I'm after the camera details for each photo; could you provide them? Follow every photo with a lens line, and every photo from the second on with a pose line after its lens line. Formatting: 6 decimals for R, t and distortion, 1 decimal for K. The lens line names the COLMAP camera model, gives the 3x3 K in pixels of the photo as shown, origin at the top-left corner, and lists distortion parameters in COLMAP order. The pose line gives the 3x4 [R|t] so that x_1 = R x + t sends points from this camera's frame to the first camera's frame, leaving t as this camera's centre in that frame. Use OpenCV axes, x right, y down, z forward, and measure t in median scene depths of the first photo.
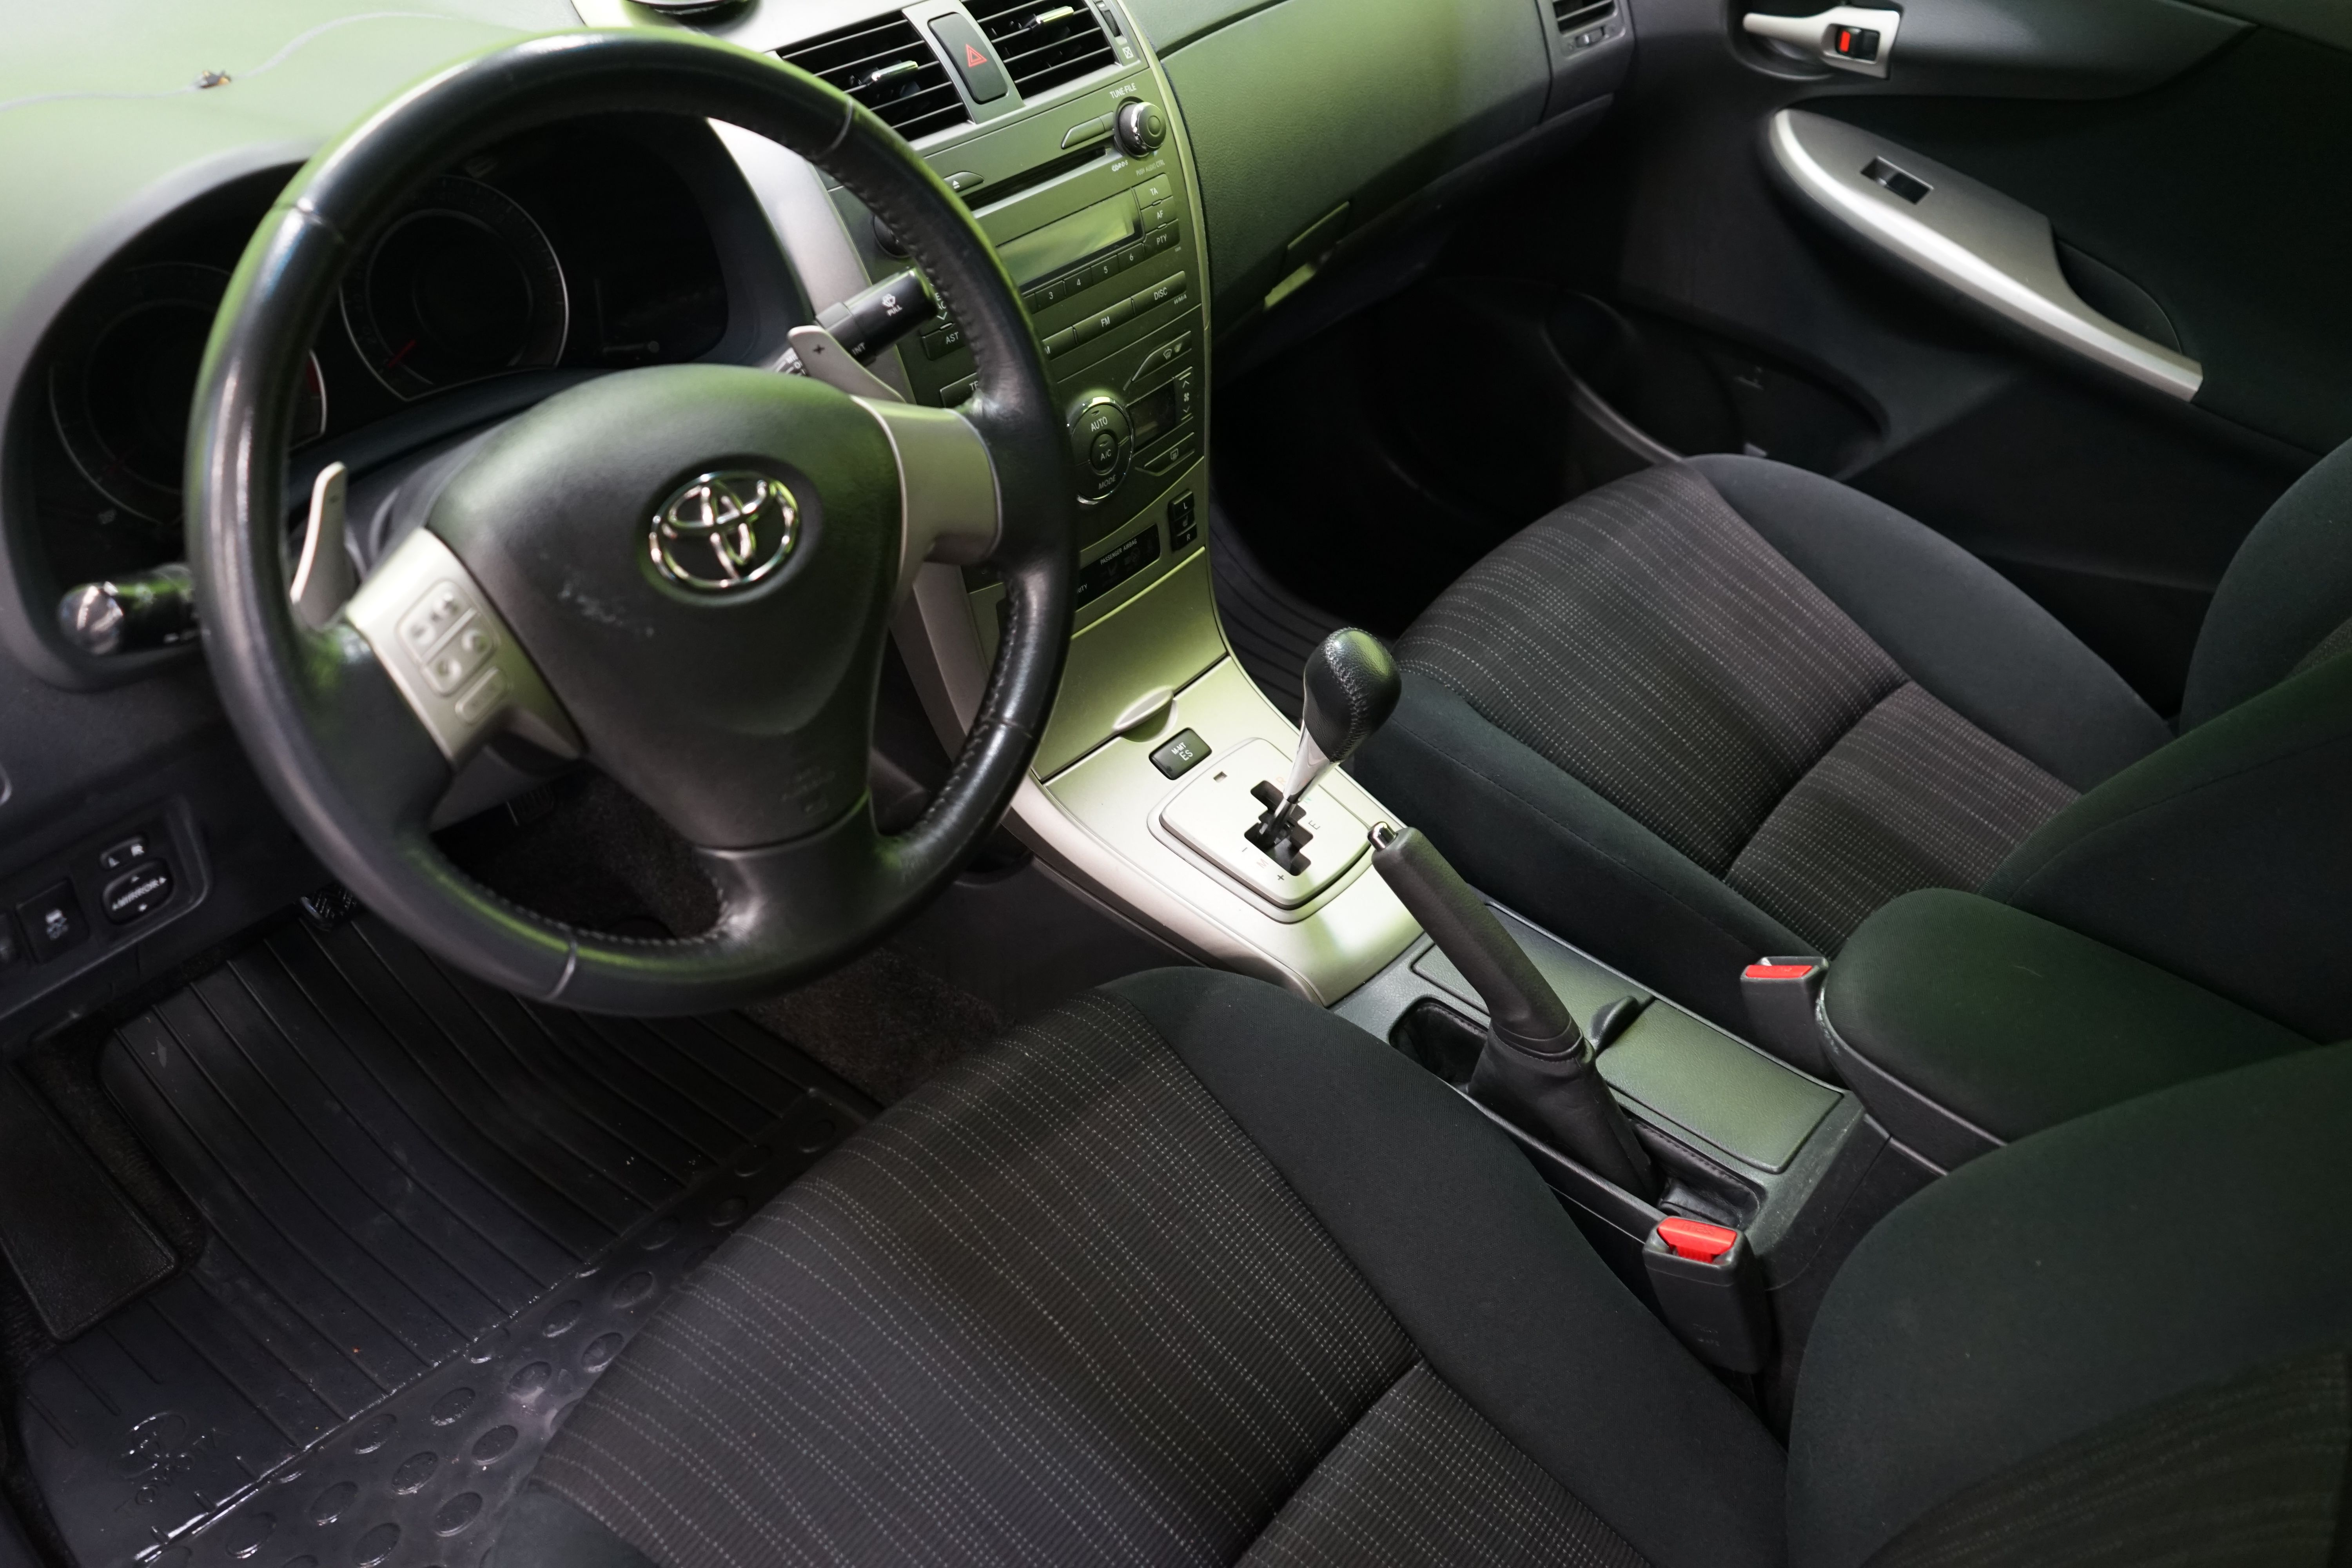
lens RADIAL K [[1899.7, 0, 1179.1], [0, 1899.7, 768.5], [0, 0, 1]] dist [0.000443, -0.012226]
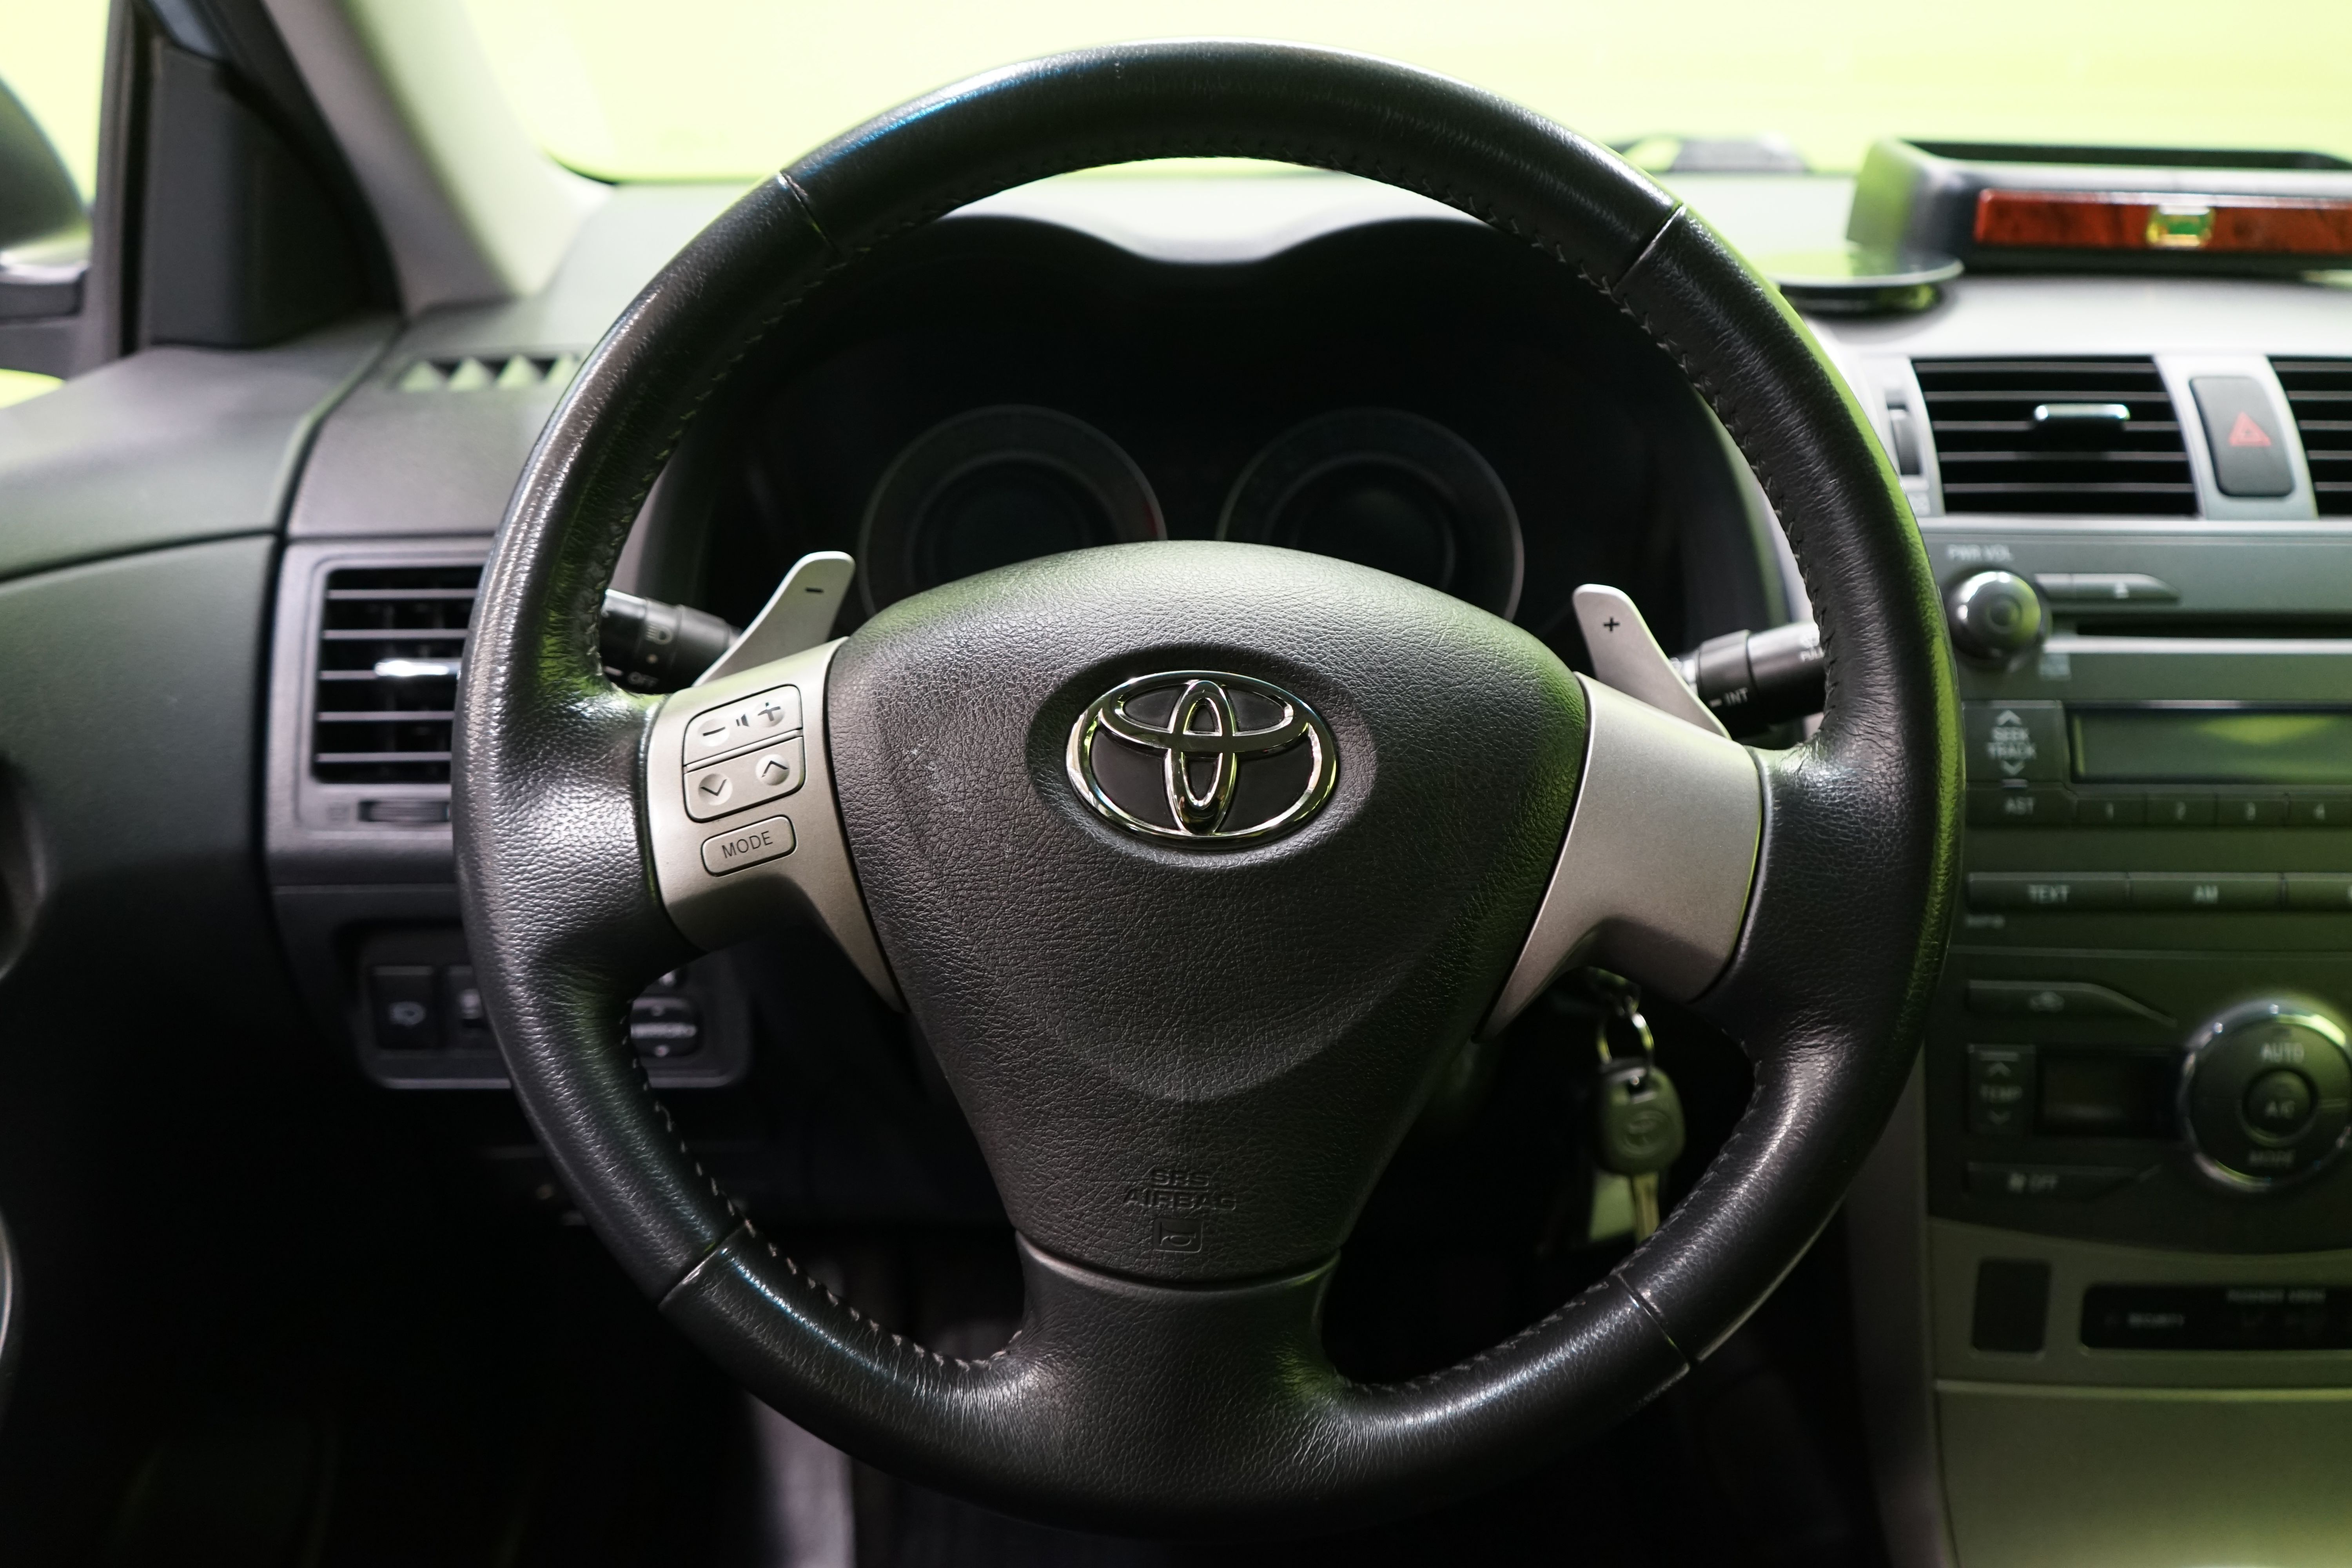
lens RADIAL K [[1899.7, 0, 1155.4], [0, 1899.7, 791.9], [0, 0, 1]] dist [0.000443, -0.012226]
pose [[0.642441, 0.238387, -0.728314, 0.137789], [-0.472364, 0.871554, -0.131399, -0.015027], [0.603441, 0.428445, 0.672528, 0.381964]]
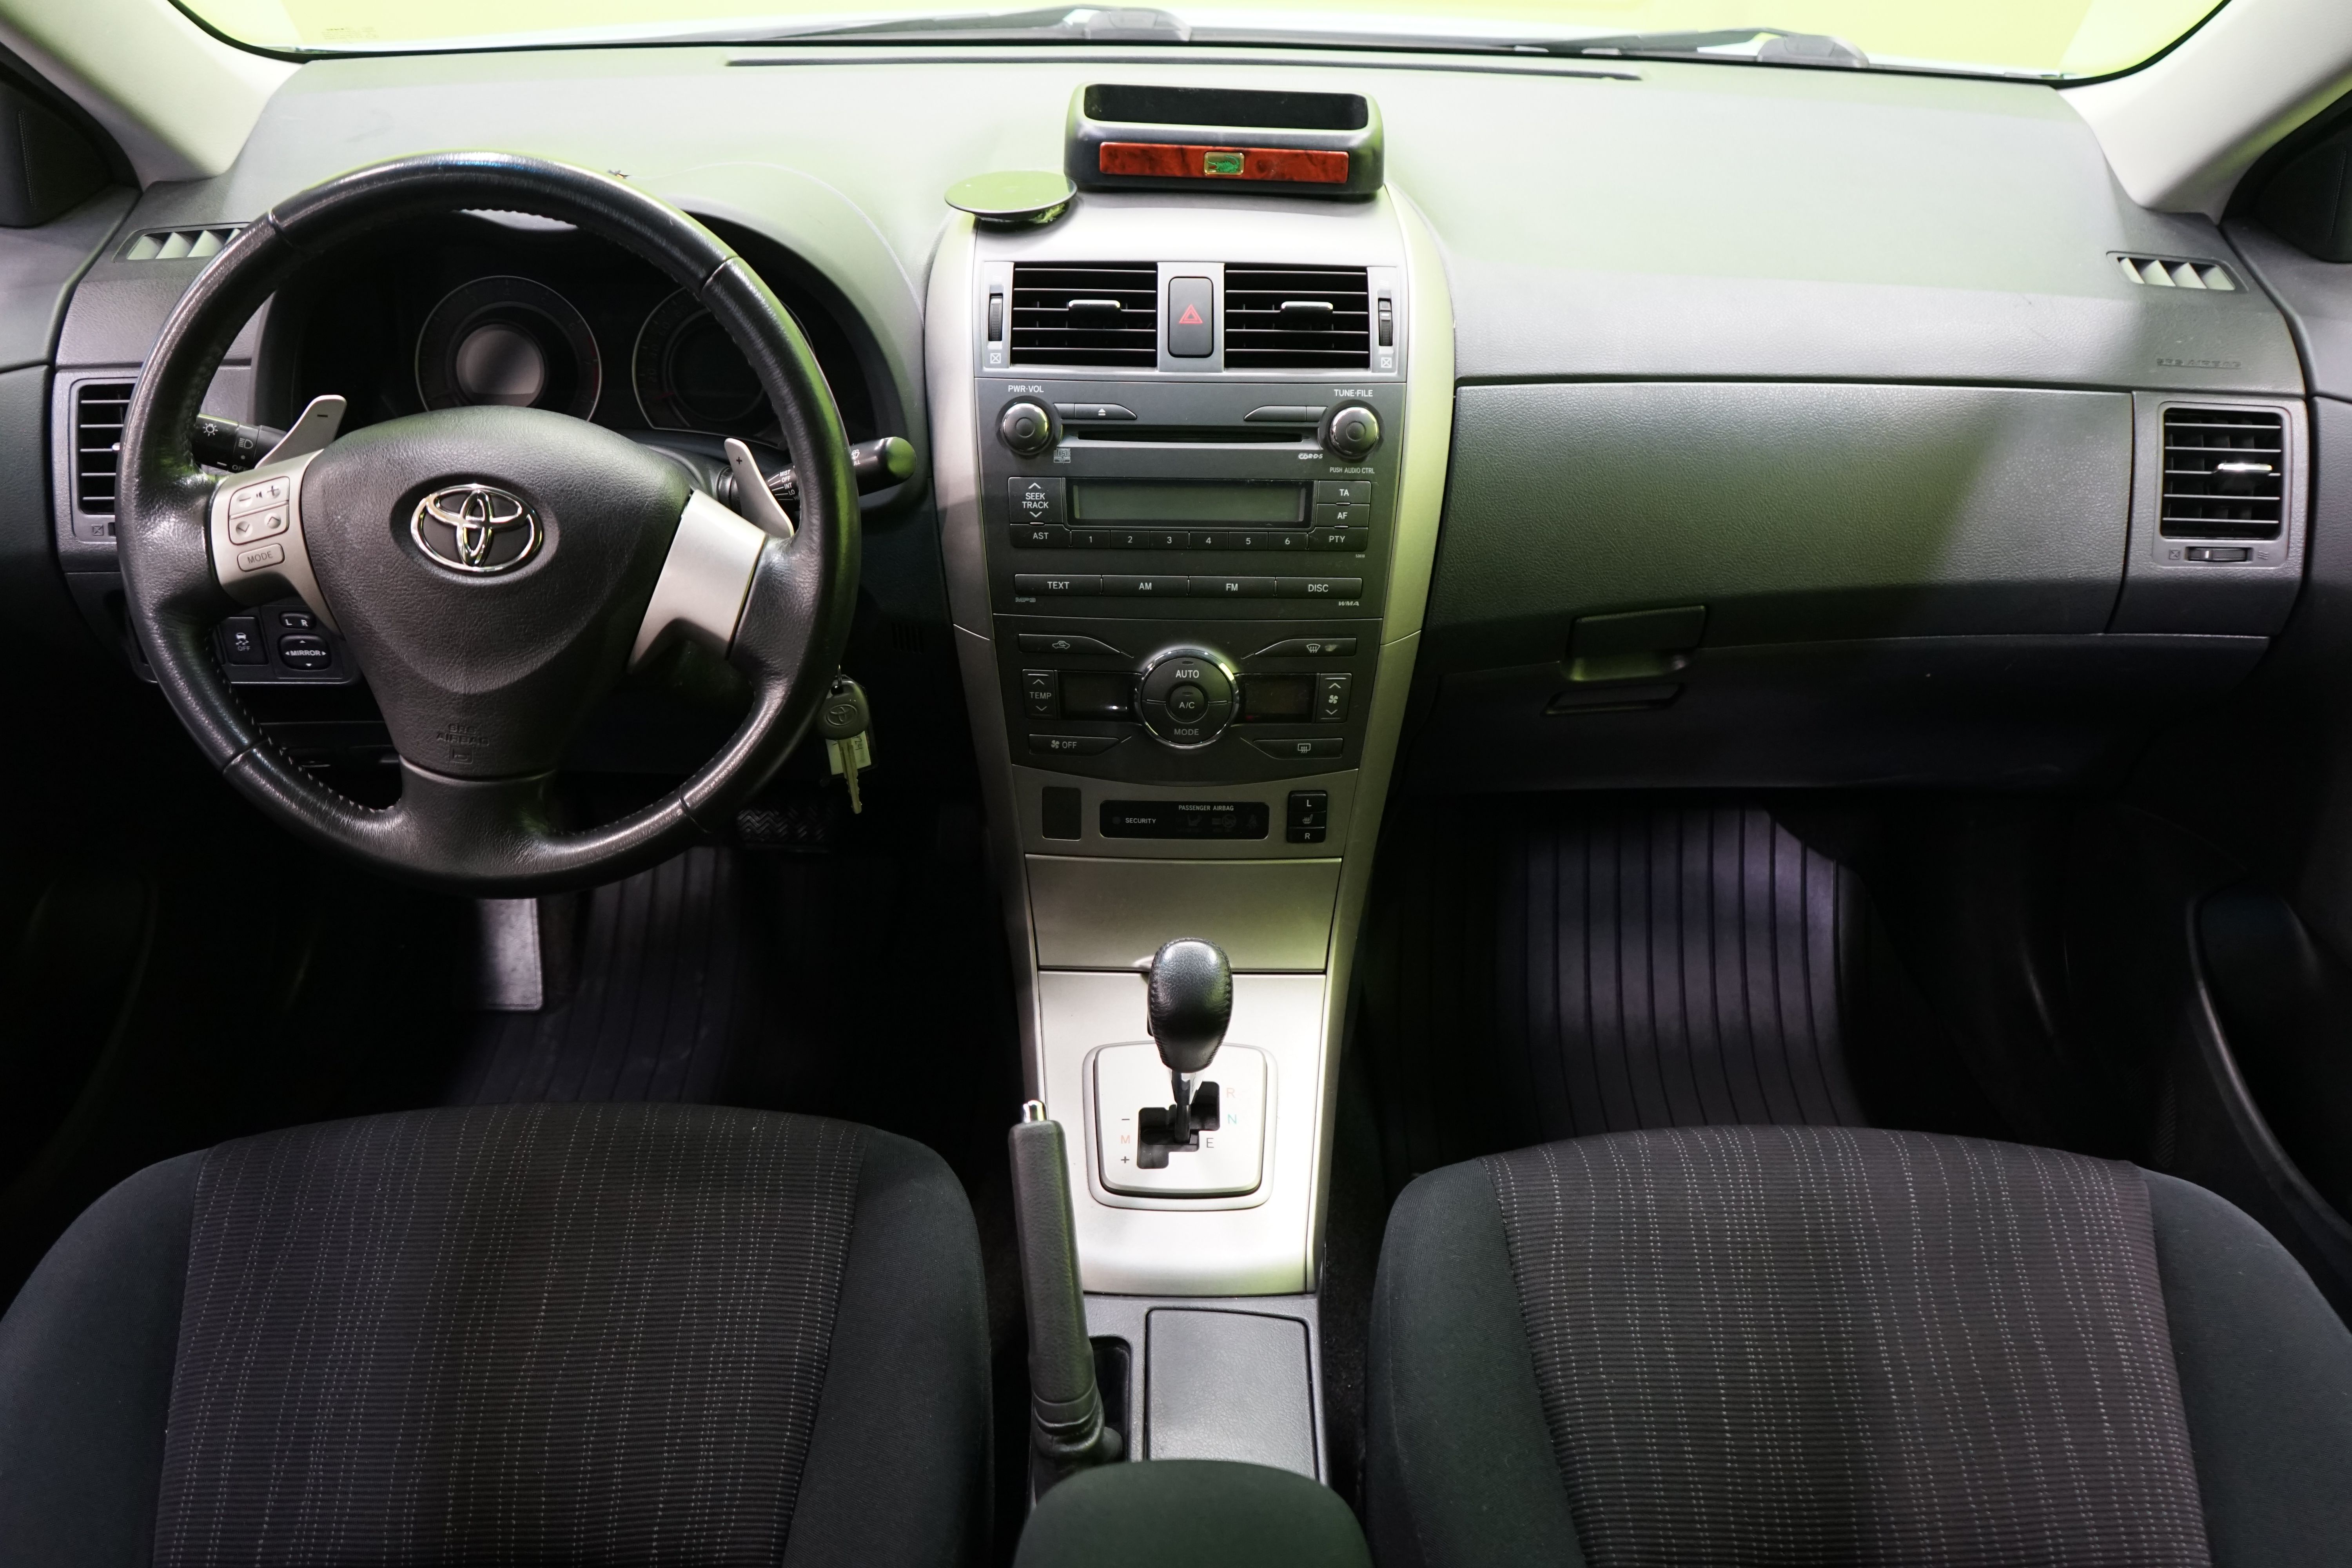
lens RADIAL K [[1899.7, 0, 1182.1], [0, 1899.7, 783.8], [0, 0, 1]] dist [0.000443, -0.012226]
pose [[0.645109, 0.385840, -0.659517, 0.664413], [-0.480065, 0.876178, 0.043017, -0.173650], [0.594451, 0.288860, 0.750458, 0.242885]]
